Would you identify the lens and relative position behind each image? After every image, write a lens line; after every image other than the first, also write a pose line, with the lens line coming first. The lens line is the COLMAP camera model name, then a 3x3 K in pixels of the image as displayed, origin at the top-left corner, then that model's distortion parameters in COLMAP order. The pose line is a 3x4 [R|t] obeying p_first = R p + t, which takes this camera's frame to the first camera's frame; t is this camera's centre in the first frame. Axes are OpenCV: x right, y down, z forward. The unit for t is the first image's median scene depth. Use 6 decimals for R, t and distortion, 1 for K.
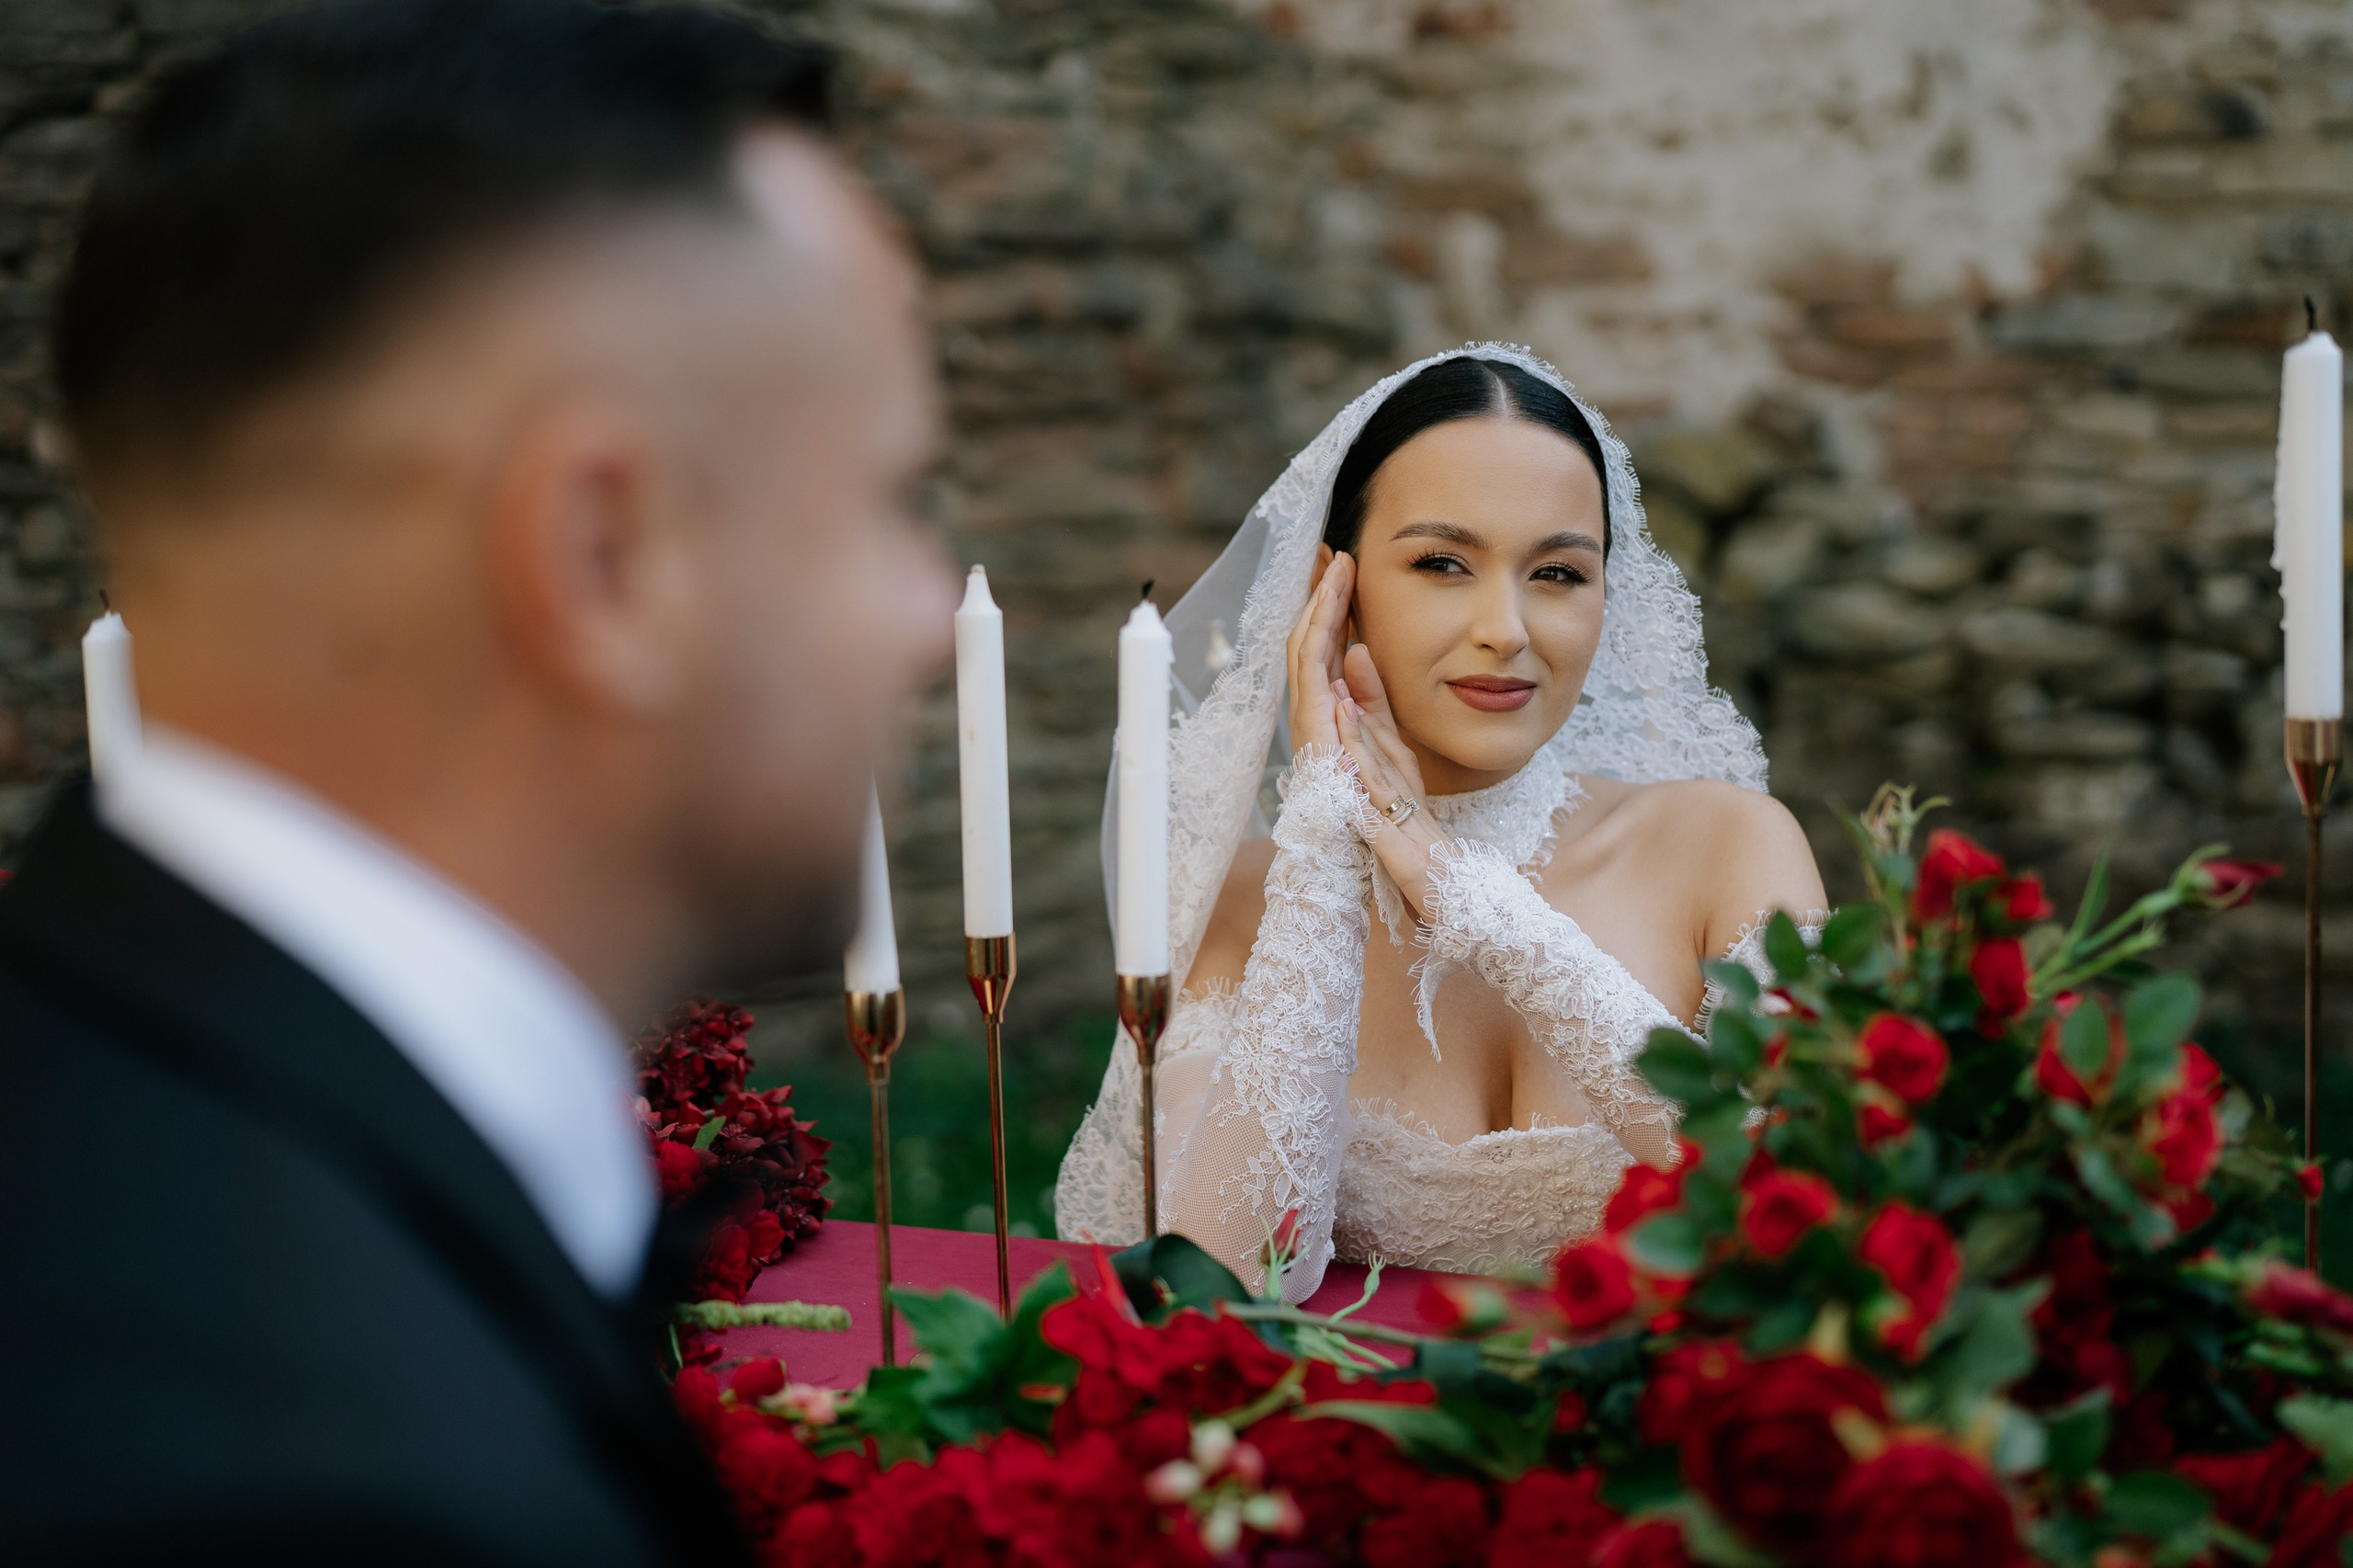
lens RADIAL K [[3358.4, 0, 1176.5], [0, 3358.4, 784.0], [0, 0, 1]] dist [0.039584, 0.126751]
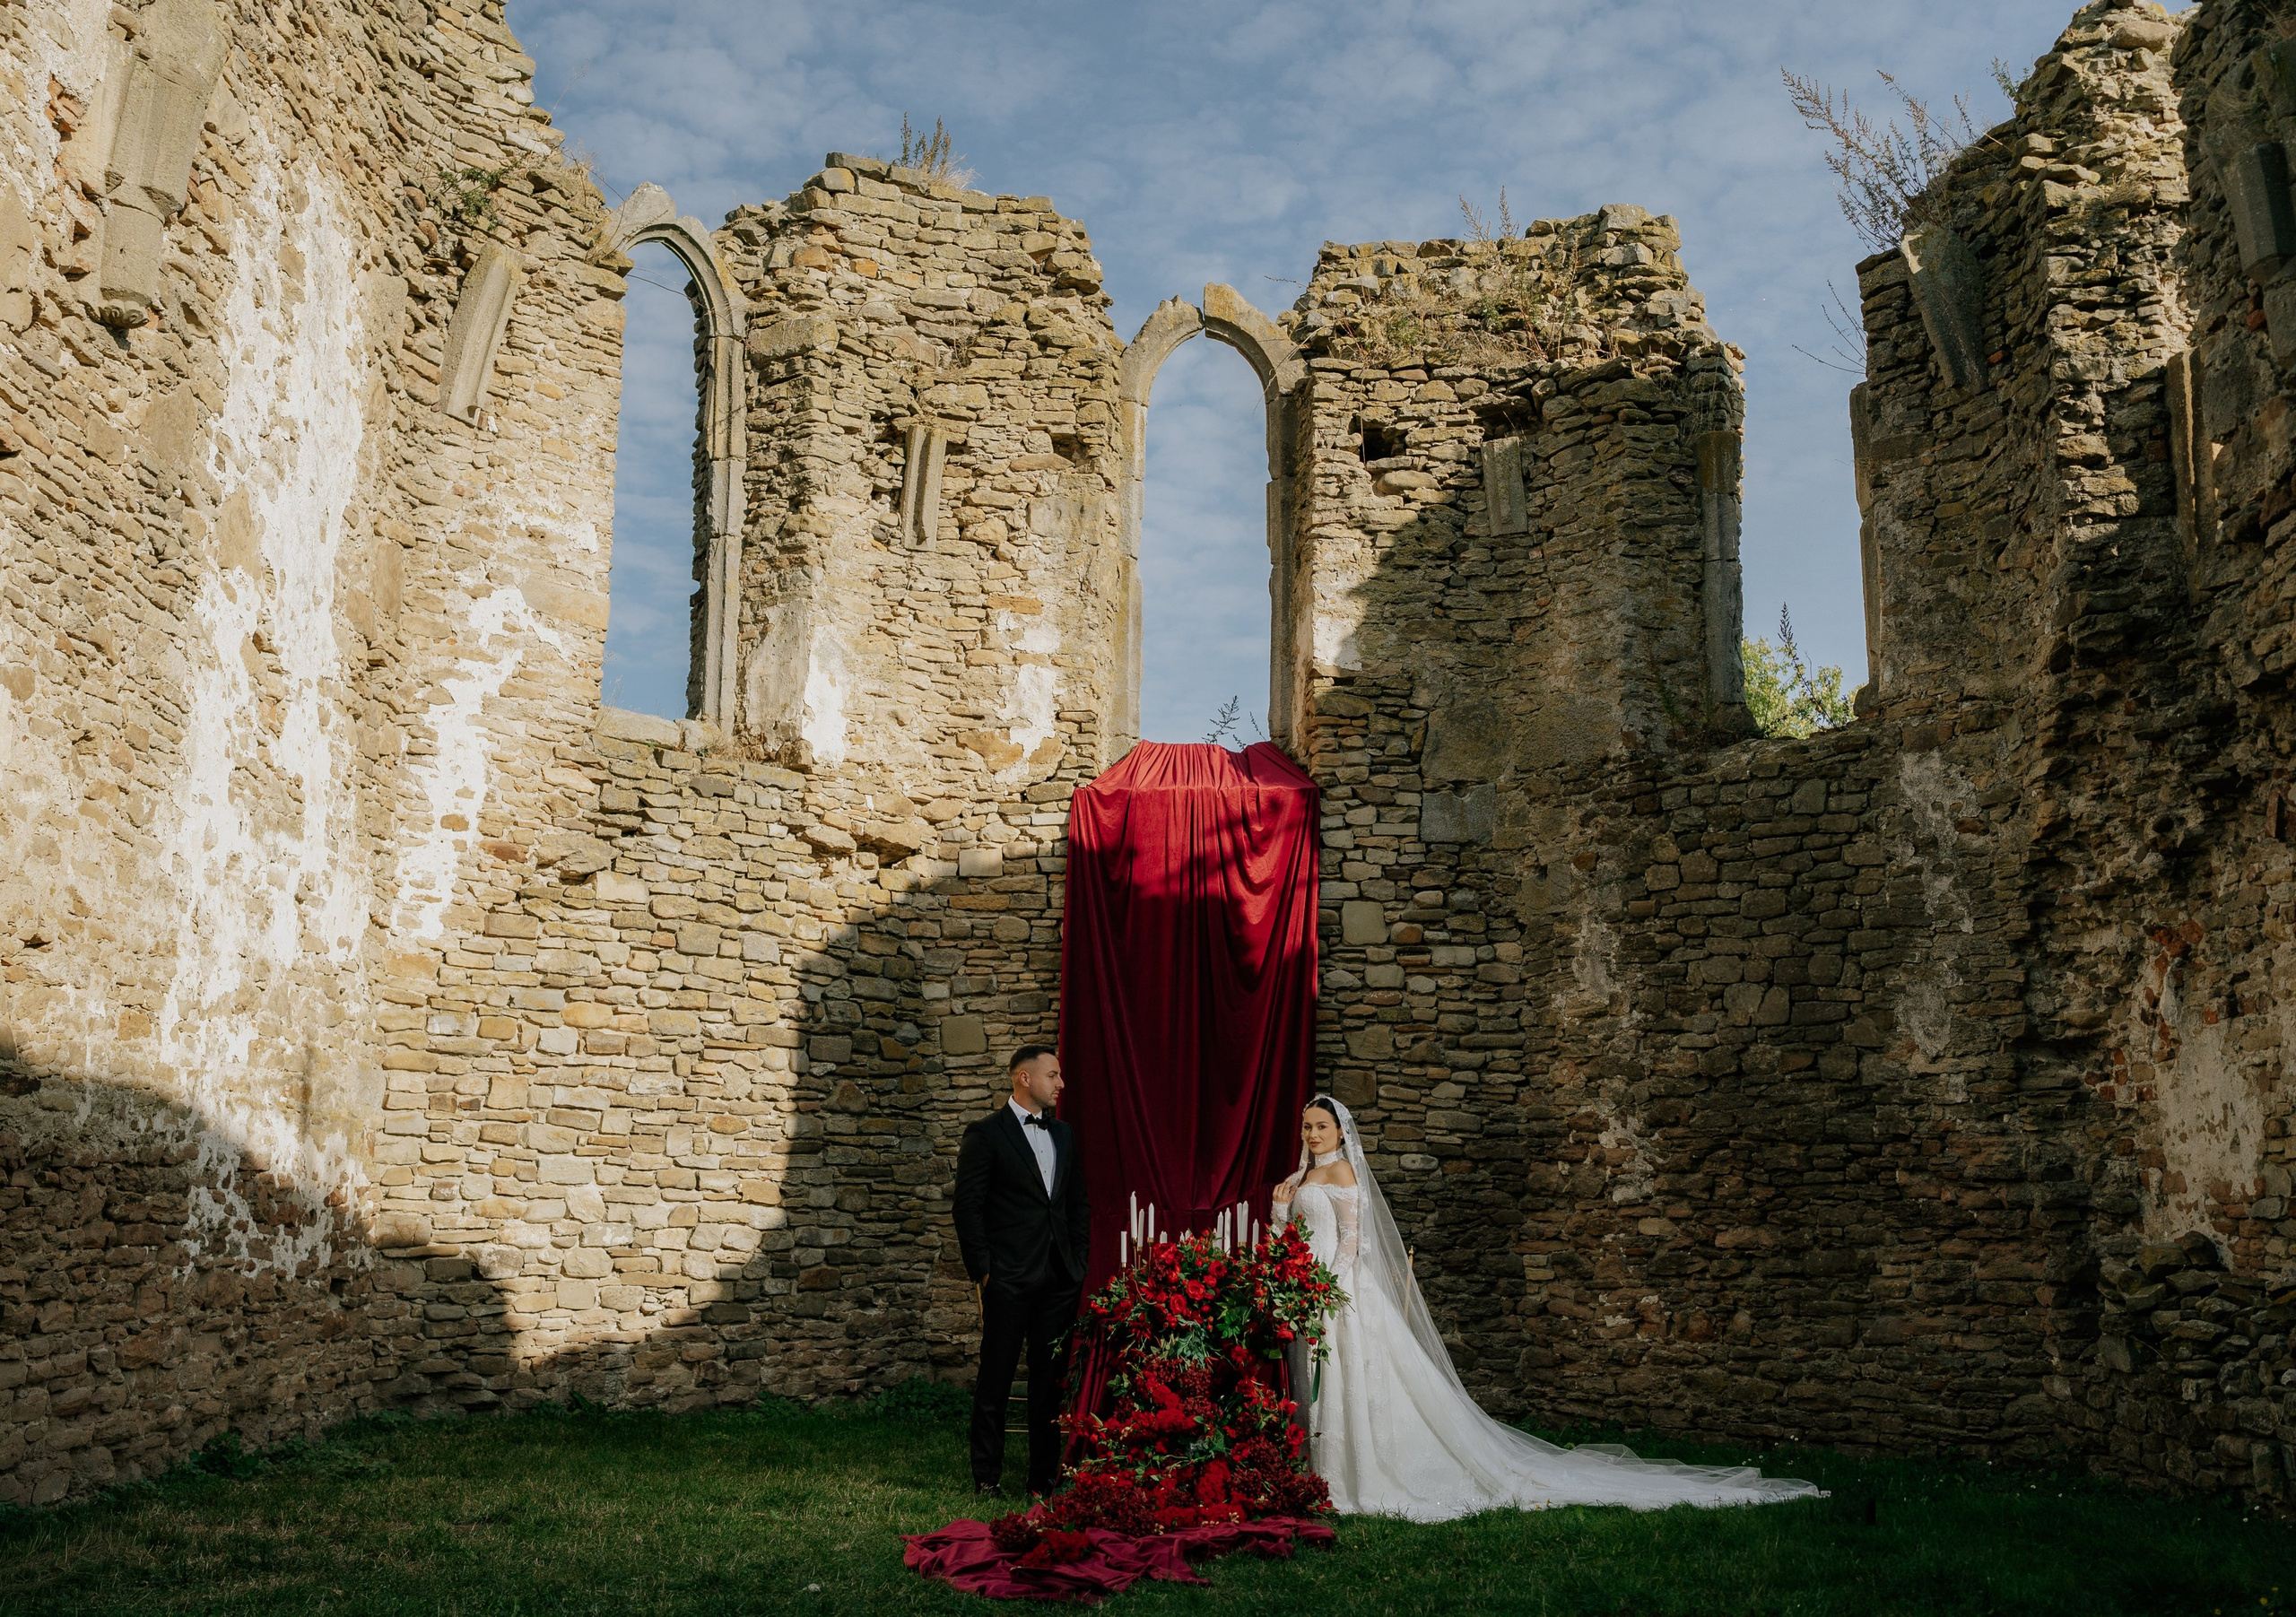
lens RADIAL K [[2358.1, 0, 1080.2], [0, 2358.1, 802.3], [0, 0, 1]] dist [-0.053432, 0.153303]
pose [[0.355612, -0.157891, -0.921201, 1.597315], [-0.132414, 0.967175, -0.216887, 0.068822], [0.925206, 0.199108, 0.323032, -0.447137]]
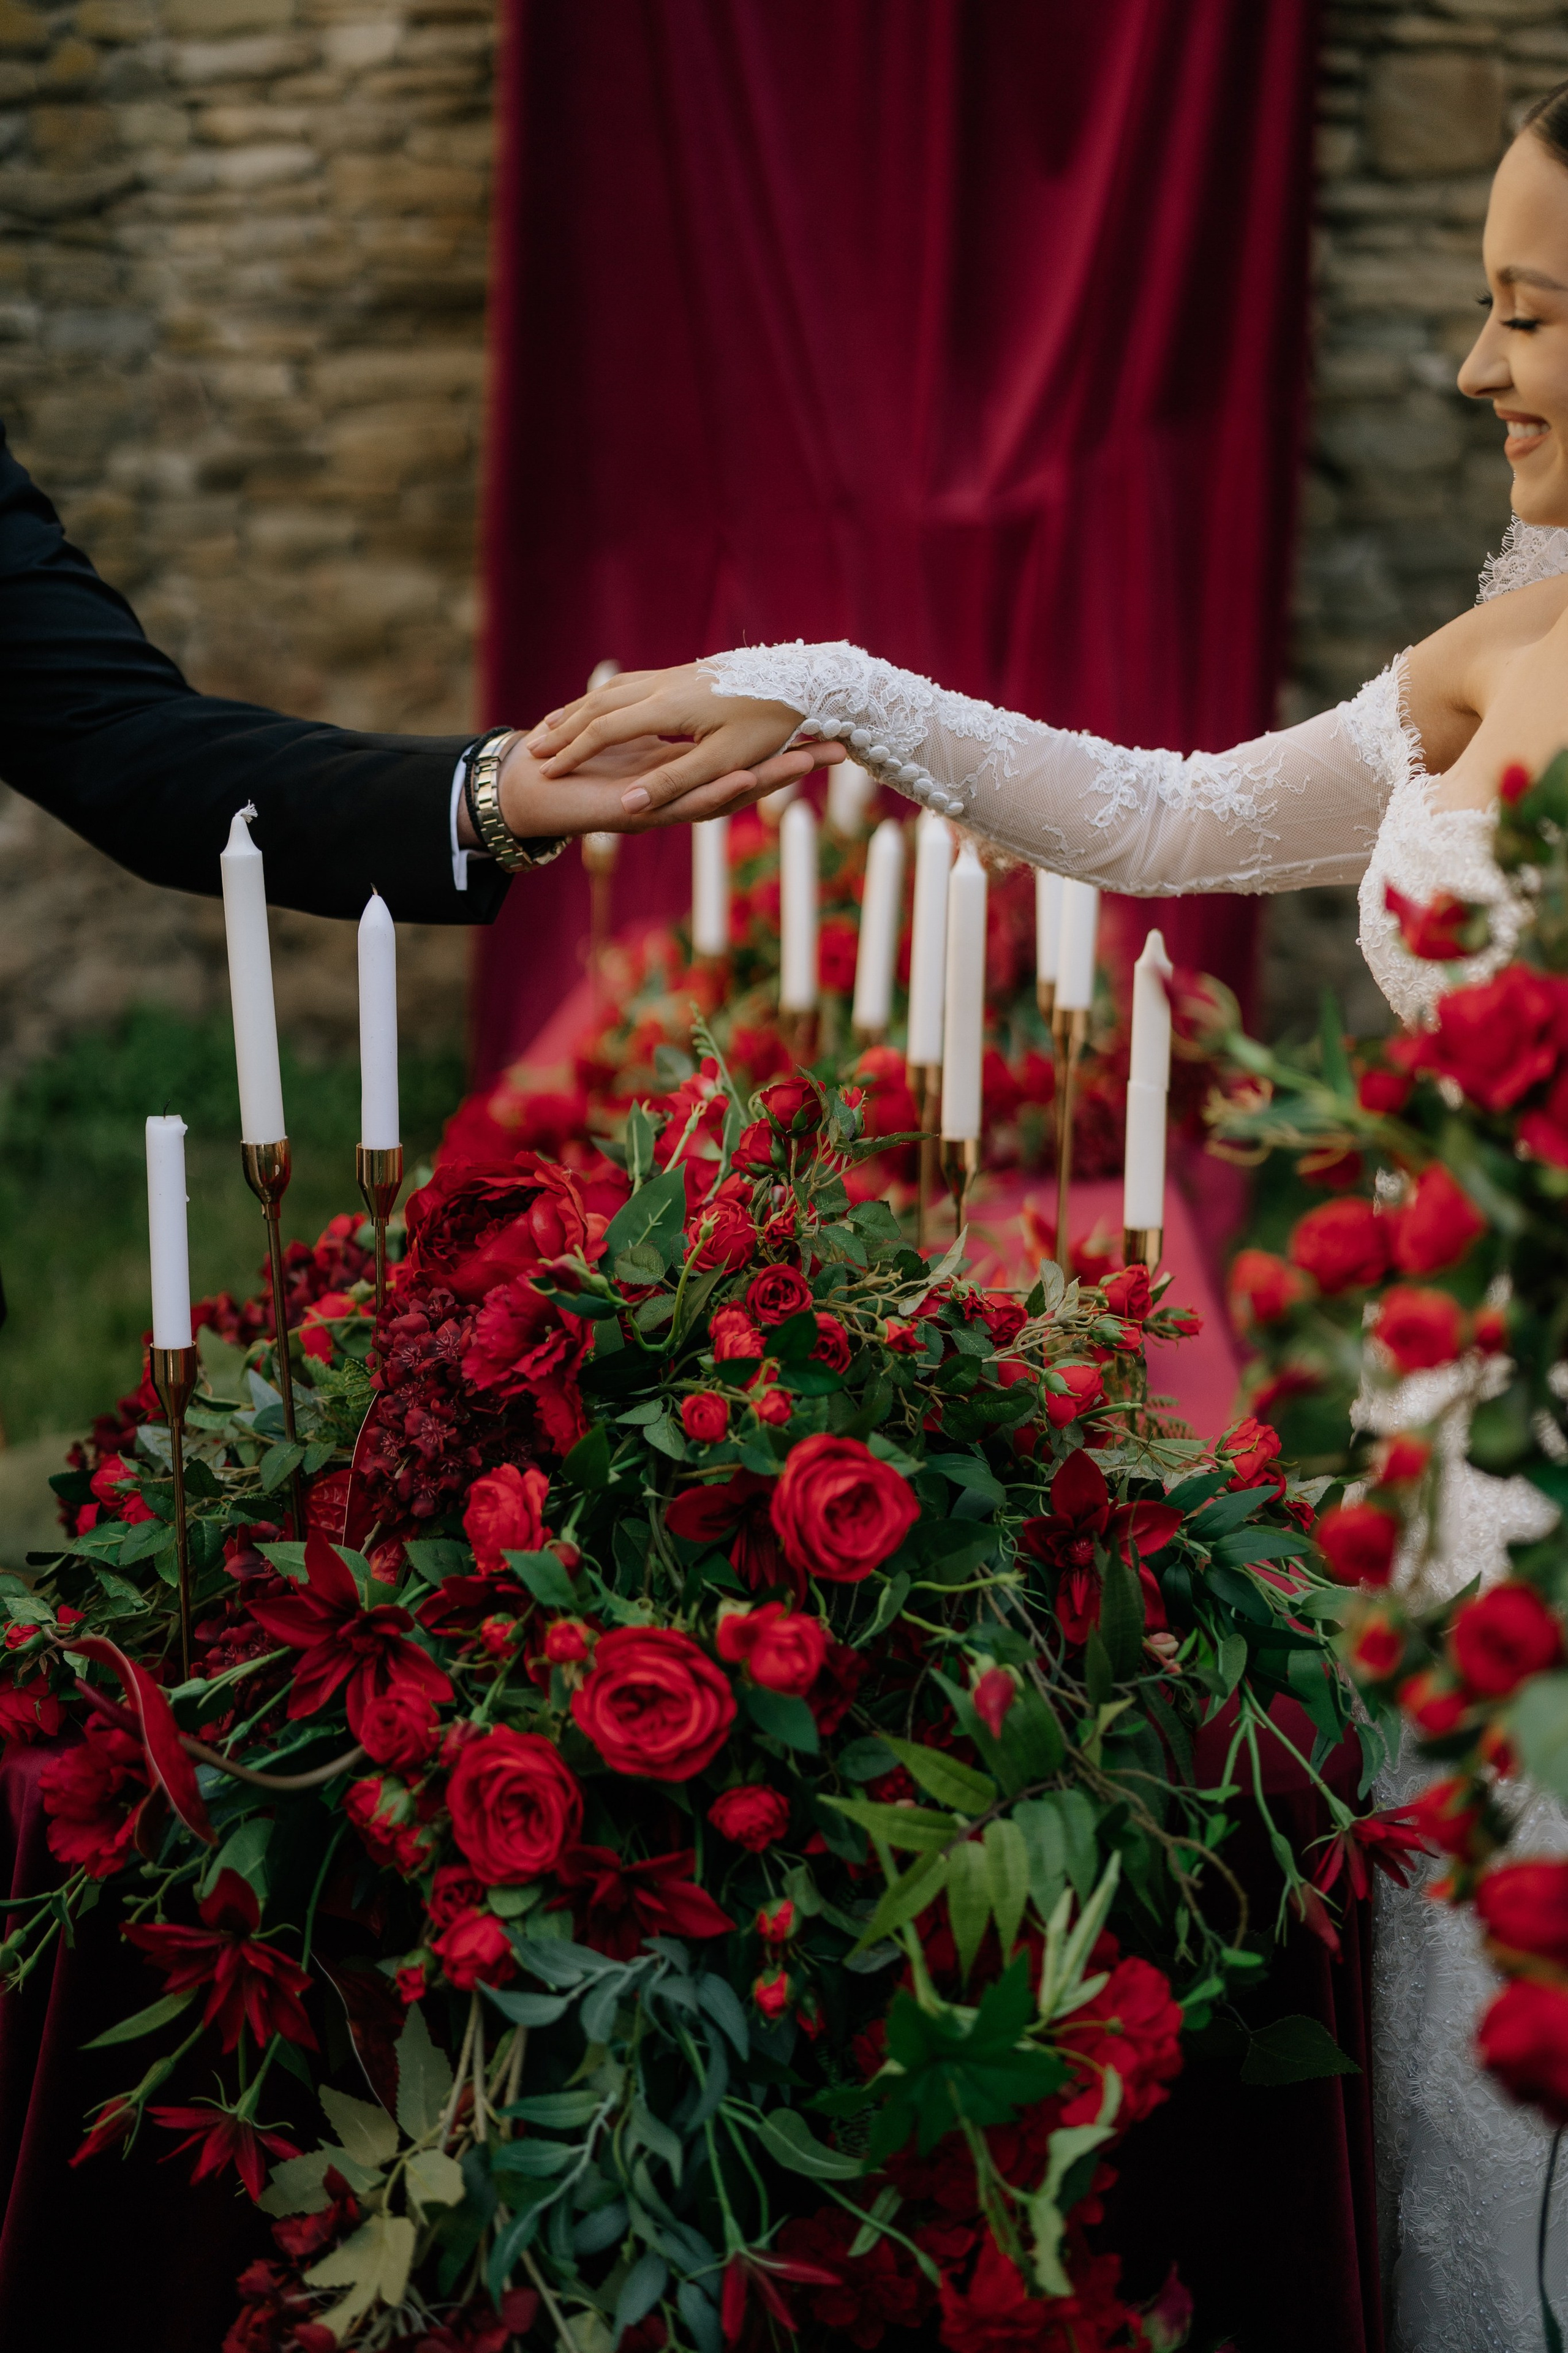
lens RADIAL K [[3358.1, 0, 780.7], [0, 3358.1, 1174.5], [0, 0, 1]] dist [0.039584, 0.126751]
pose [[0.334439, 0.214718, -0.917631, 0.446132], [-0.113809, 0.975775, 0.186844, -0.052309], [0.935520, 0.041947, 0.350774, 0.074444]]
